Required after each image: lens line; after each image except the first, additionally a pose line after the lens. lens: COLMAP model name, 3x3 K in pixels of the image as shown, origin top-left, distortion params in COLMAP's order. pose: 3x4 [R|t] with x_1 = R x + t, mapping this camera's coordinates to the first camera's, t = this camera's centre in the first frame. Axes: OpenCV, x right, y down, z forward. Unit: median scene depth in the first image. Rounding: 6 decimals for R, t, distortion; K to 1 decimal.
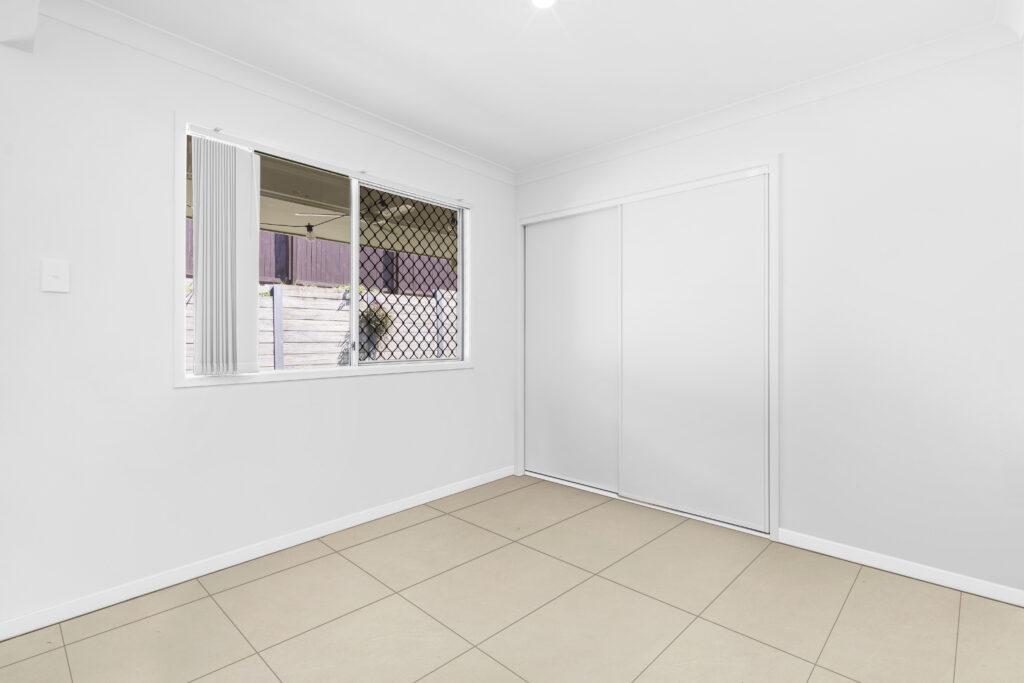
lens RADIAL K [[469.0, 0, 512.0], [0, 469.0, 341.5], [0, 0, 1]] dist [0.000508, 0.000105]
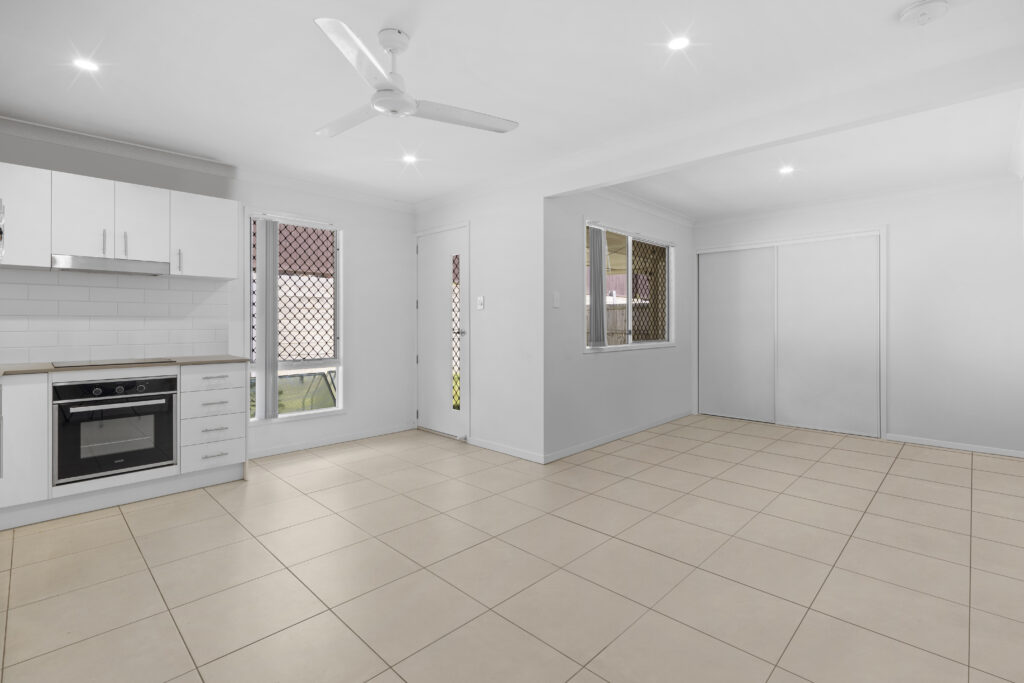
lens RADIAL K [[469.0, 0, 509.3], [0, 469.0, 324.2], [0, 0, 1]] dist [0.000991, 0.000075]
pose [[0.999511, -0.000878, -0.031257, -0.657383], [0.000801, 0.999997, -0.002470, -0.015010], [0.031259, 0.002444, 0.999508, -0.676880]]
